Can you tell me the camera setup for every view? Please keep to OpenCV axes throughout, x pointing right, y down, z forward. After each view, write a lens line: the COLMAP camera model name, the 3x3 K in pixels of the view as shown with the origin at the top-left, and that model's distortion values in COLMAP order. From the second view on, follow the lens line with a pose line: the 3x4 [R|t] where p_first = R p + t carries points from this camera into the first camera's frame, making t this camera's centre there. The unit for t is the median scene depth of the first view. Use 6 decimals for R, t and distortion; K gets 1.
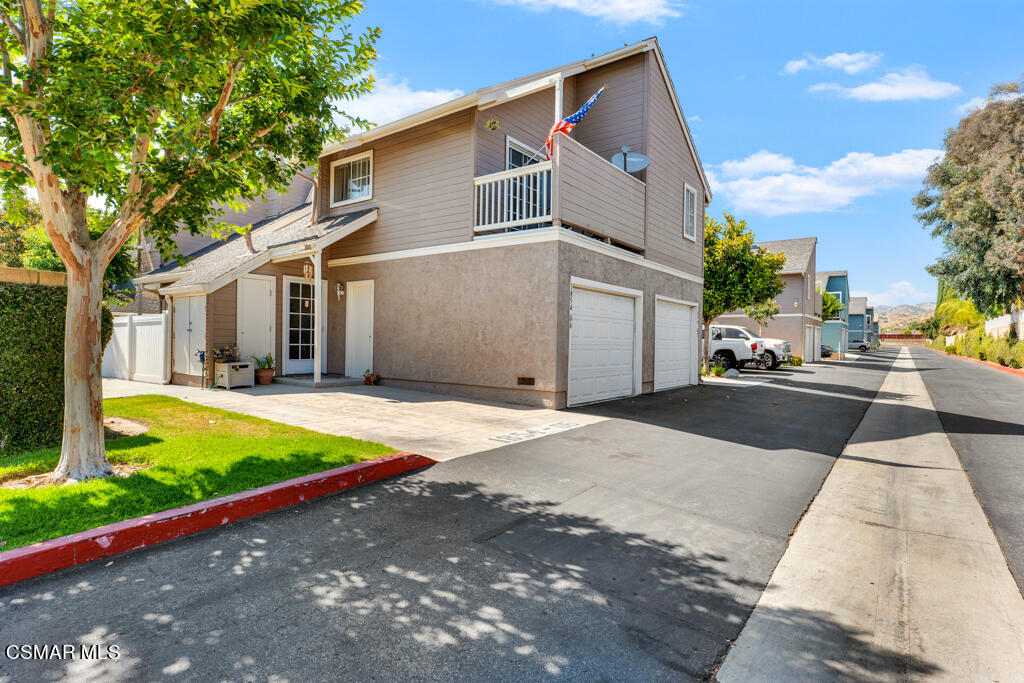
lens RADIAL K [[534.8, 0, 513.3], [0, 534.8, 344.0], [0, 0, 1]] dist [0.004645, 0.000320]
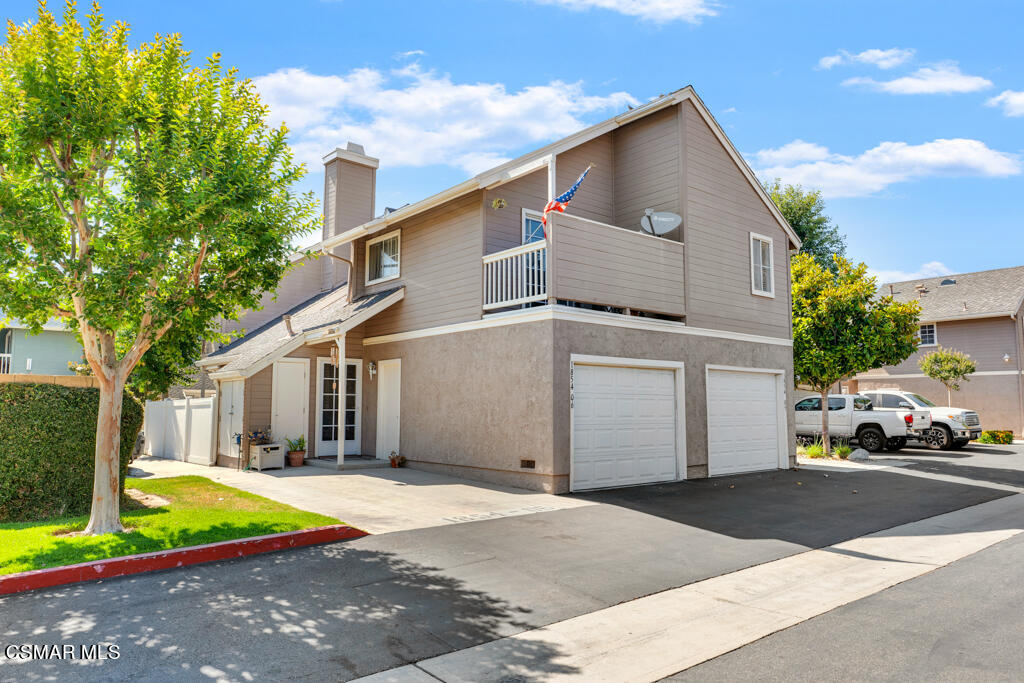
lens RADIAL K [[695.7, 0, 515.4], [0, 695.7, 342.0], [0, 0, 1]] dist [0.009058, -0.004988]
pose [[0.972901, -0.036440, -0.228335, 0.231713], [0.013025, 0.994572, -0.103228, -0.015687], [0.230857, 0.097457, 0.968095, -0.185481]]
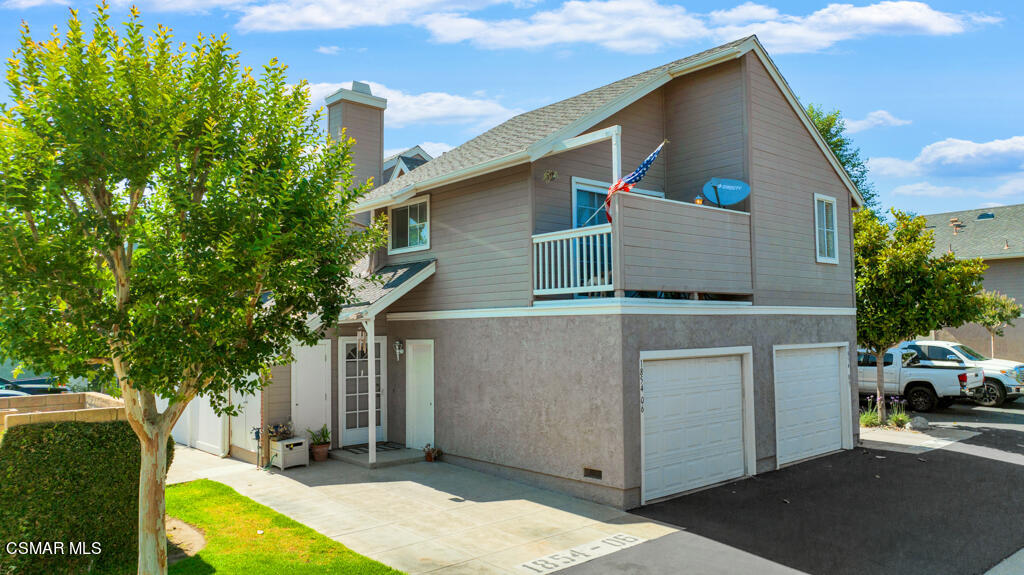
lens RADIAL K [[731.7, 0, 514.9], [0, 731.7, 282.1], [0, 0, 1]] dist [-0.006091, 0.009471]
pose [[0.977255, -0.040233, -0.208216, 0.124749], [0.027025, 0.997460, -0.065896, -0.129663], [0.210338, 0.058770, 0.975861, -0.155460]]
